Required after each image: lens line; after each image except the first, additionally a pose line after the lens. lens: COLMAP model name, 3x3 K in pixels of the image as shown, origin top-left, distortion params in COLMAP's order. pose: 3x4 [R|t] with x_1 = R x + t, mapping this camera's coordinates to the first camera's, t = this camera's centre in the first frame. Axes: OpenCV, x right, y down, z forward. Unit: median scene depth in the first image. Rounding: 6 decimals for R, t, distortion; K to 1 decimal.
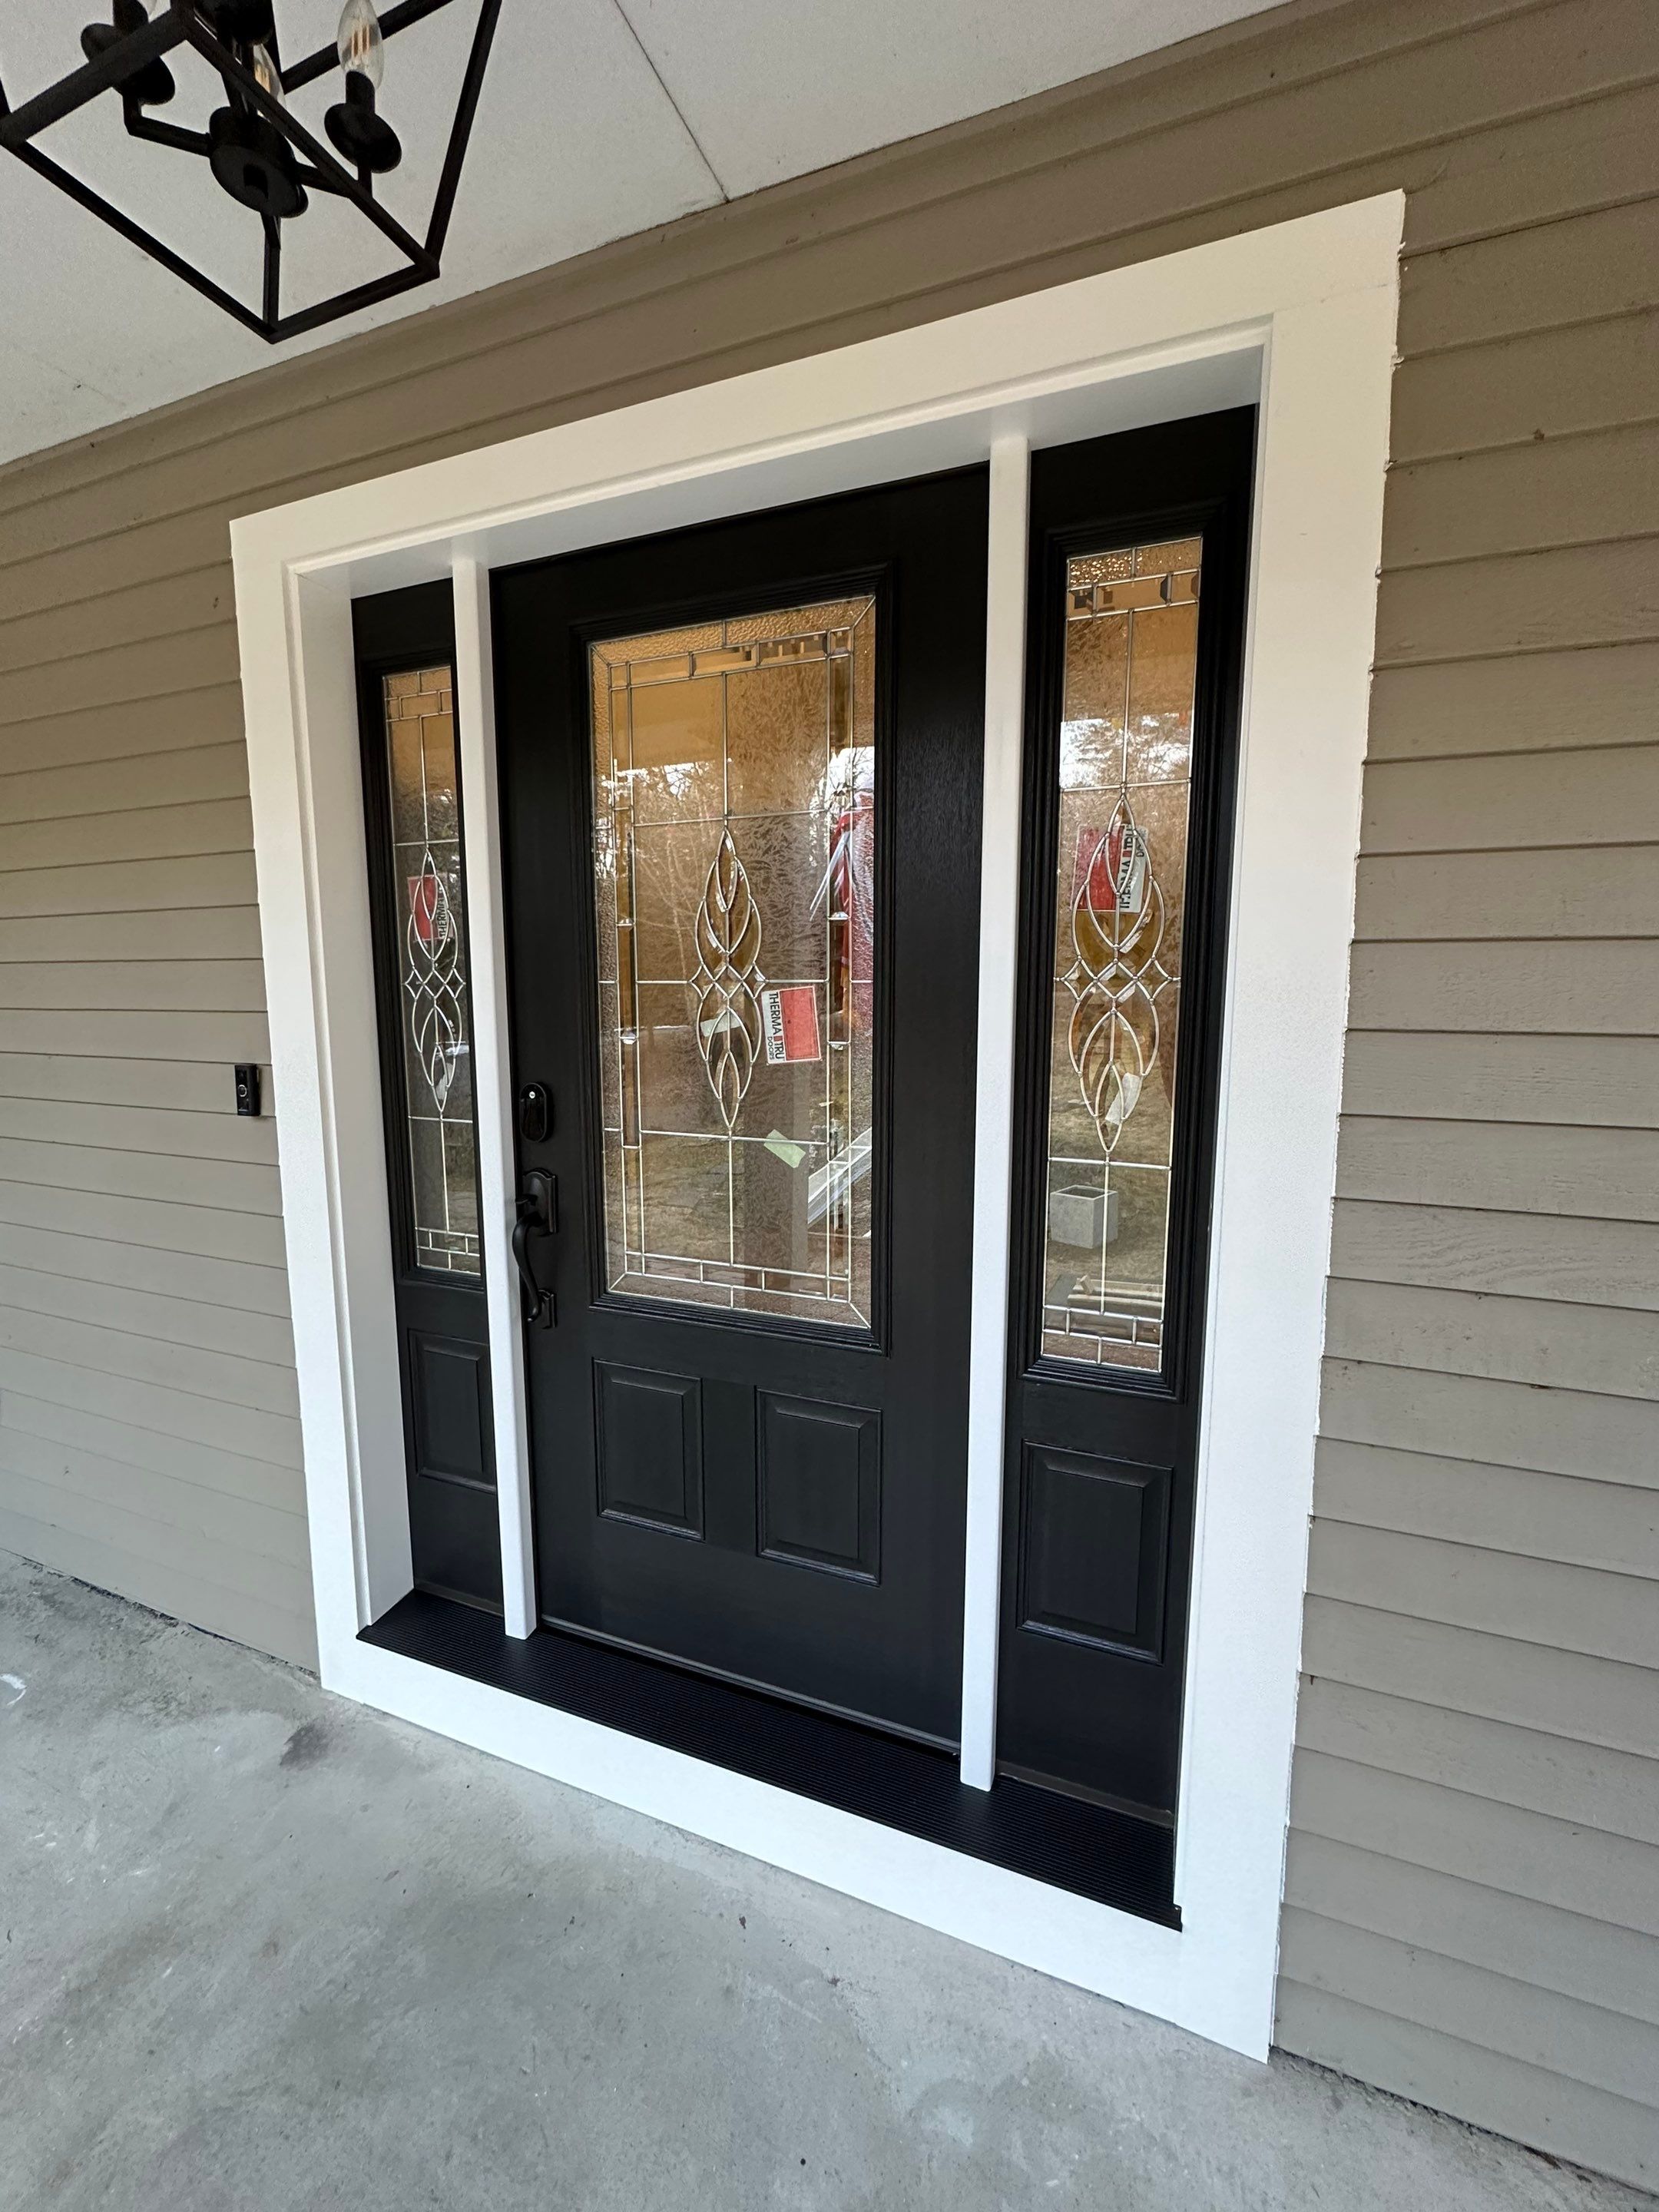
lens RADIAL K [[875.8, 0, 835.5], [0, 875.8, 1103.4], [0, 0, 1]] dist [-0.002380, 0.000409]
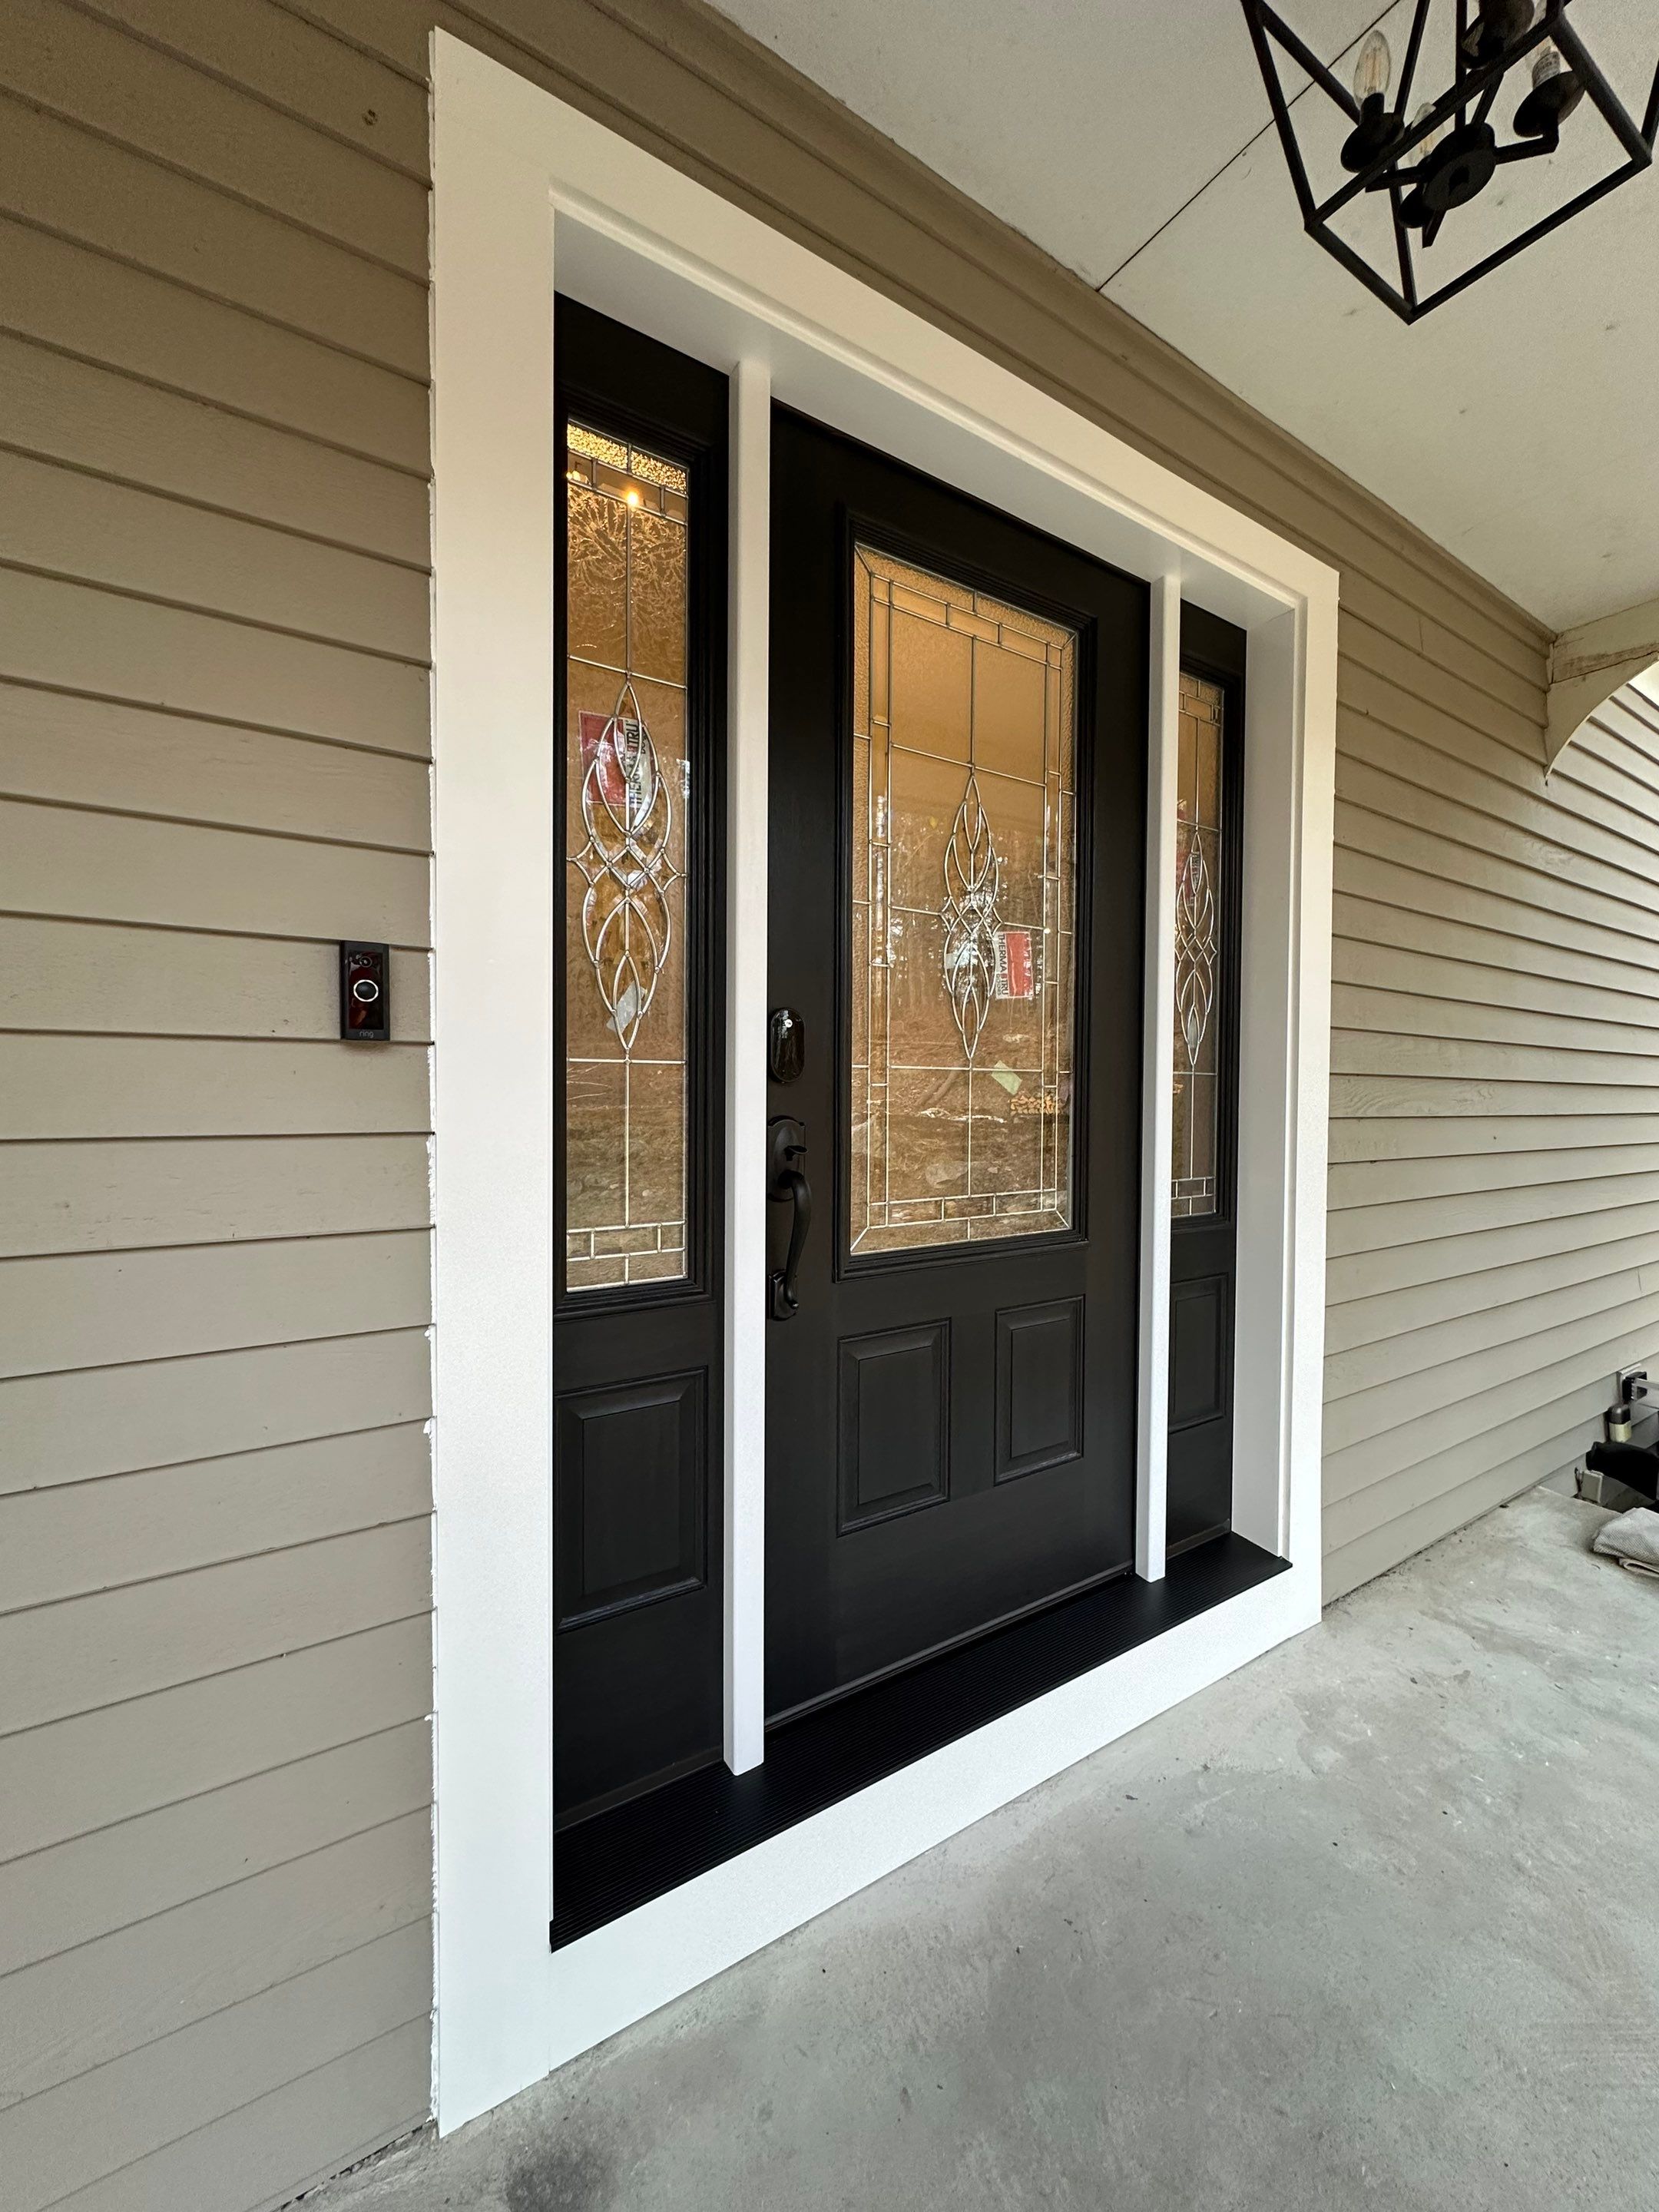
lens RADIAL K [[875.8, 0, 835.5], [0, 875.8, 1103.4], [0, 0, 1]] dist [-0.002380, 0.000409]
pose [[0.590434, -0.011955, 0.806997, -1.109430], [0.093373, 0.994188, -0.053587, 0.127506], [-0.801666, 0.106992, 0.588119, 0.557599]]
